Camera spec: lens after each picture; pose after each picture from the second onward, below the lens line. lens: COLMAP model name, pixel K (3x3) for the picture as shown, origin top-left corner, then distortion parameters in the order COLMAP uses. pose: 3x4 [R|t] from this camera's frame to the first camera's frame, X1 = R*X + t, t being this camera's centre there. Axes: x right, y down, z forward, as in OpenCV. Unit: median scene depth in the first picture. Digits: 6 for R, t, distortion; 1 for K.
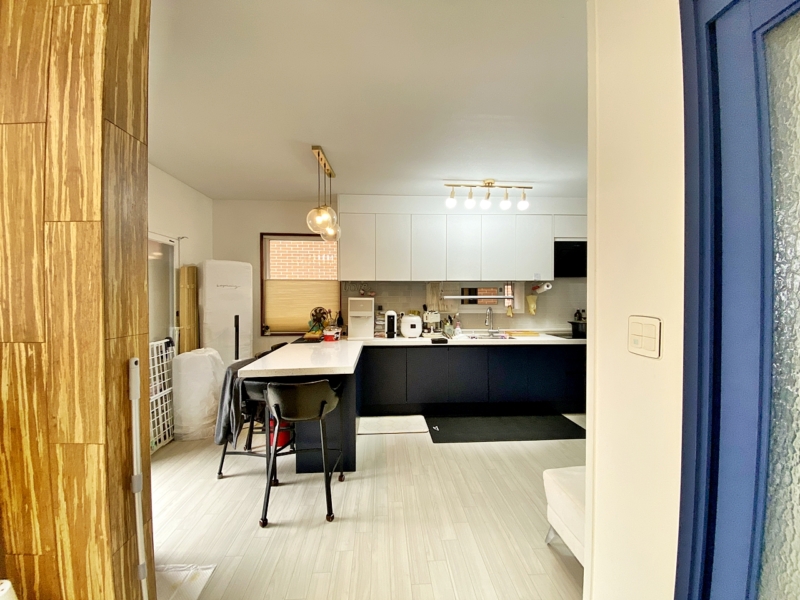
lens RADIAL K [[322.5, 0, 398.7], [0, 322.5, 301.9], [0, 0, 1]] dist [0.038936, -0.032551]
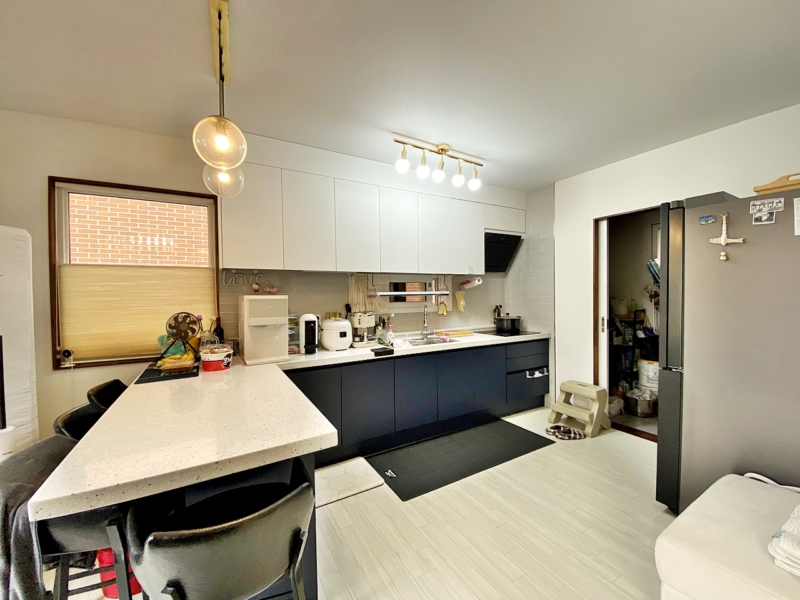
lens RADIAL K [[322.5, 0, 398.7], [0, 322.5, 301.9], [0, 0, 1]] dist [0.038936, -0.032551]
pose [[0.894455, -0.021054, 0.446662, -0.159128], [0.018795, 0.999778, 0.009486, -0.001321], [-0.446763, -0.000090, 0.894652, 0.290506]]
